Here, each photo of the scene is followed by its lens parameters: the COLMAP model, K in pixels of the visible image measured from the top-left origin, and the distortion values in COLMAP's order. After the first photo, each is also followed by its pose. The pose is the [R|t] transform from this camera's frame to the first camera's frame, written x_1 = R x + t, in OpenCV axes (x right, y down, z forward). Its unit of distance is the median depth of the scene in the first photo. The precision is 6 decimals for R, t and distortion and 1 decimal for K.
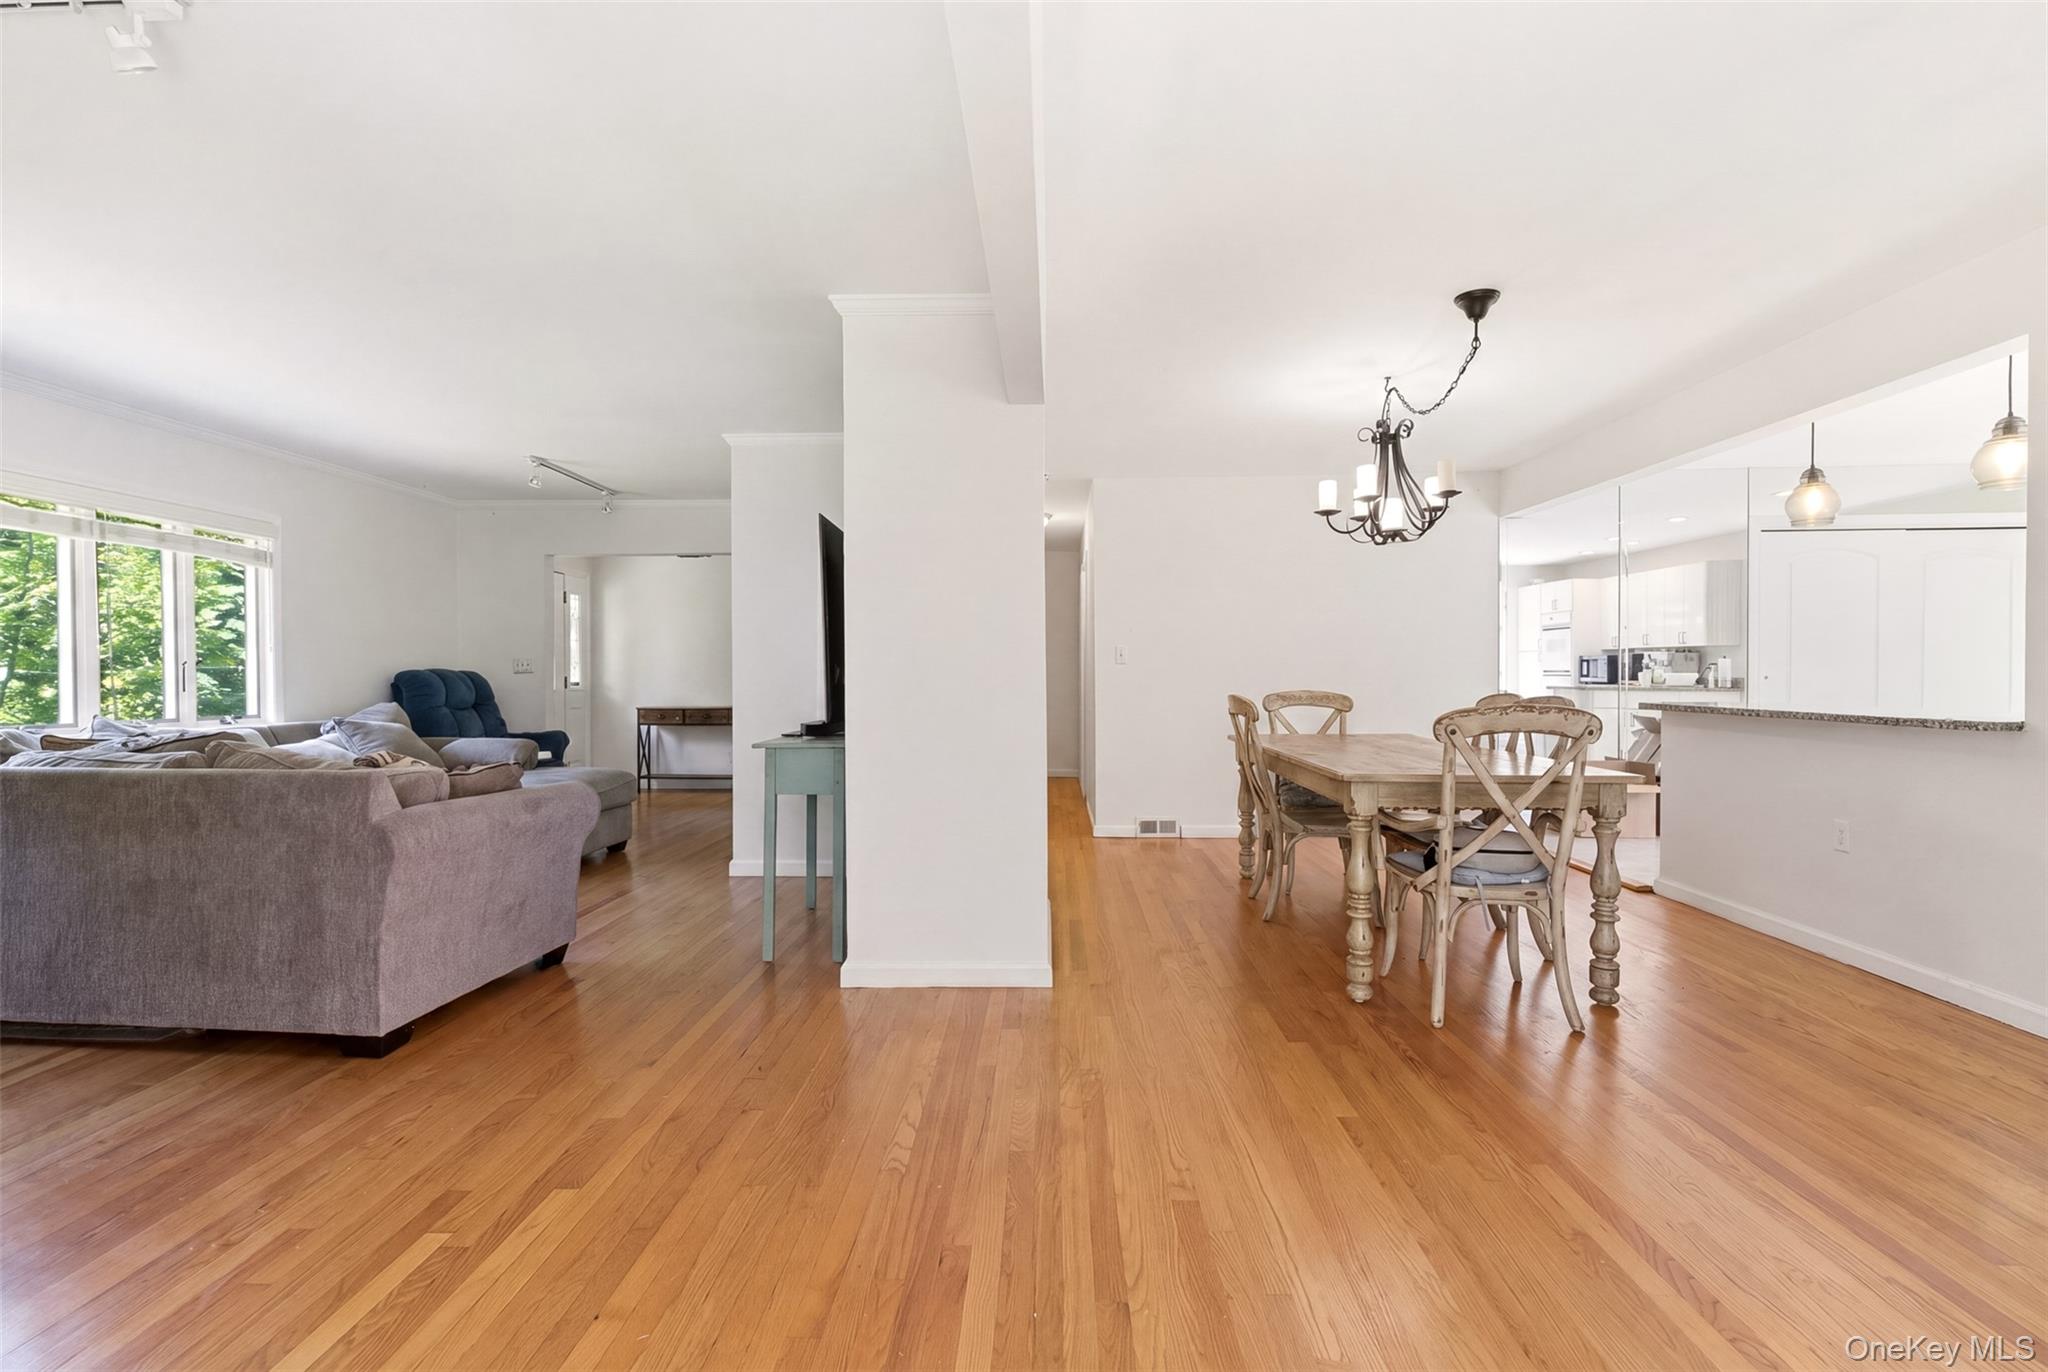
lens RADIAL K [[935.3, 0, 1024.0], [0, 935.3, 686.0], [0, 0, 1]] dist [0.001933, -0.000065]
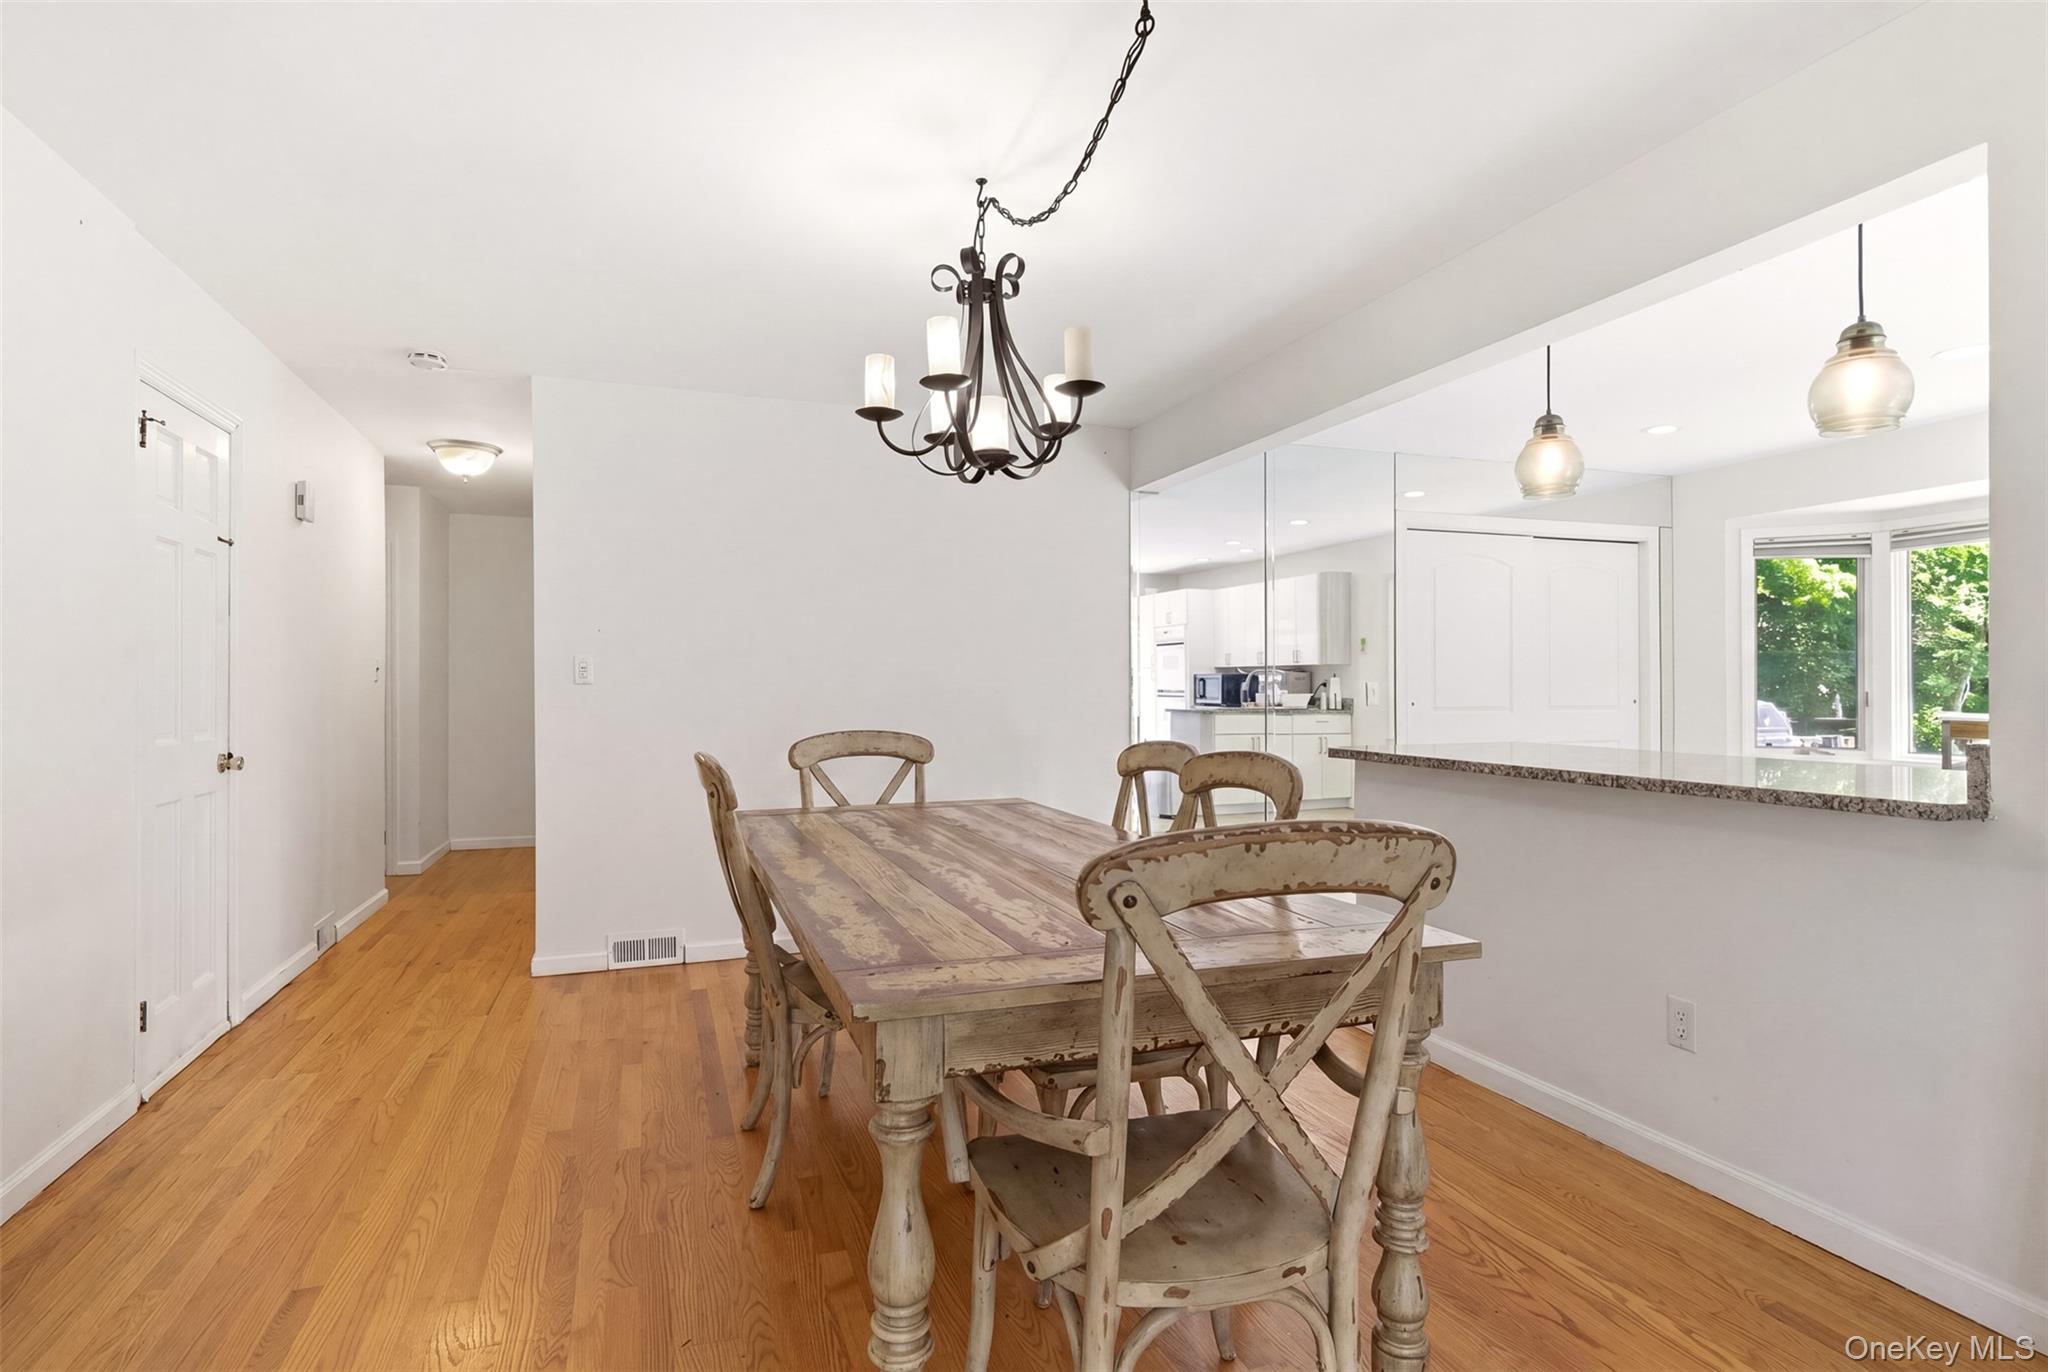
lens RADIAL K [[935.3, 0, 1024.0], [0, 935.3, 686.0], [0, 0, 1]] dist [0.001933, -0.000065]
pose [[0.924306, 0.001137, 0.381651, 0.195326], [0.004342, 0.999900, -0.013495, -0.019841], [-0.381628, 0.014130, 0.924208, 0.469089]]
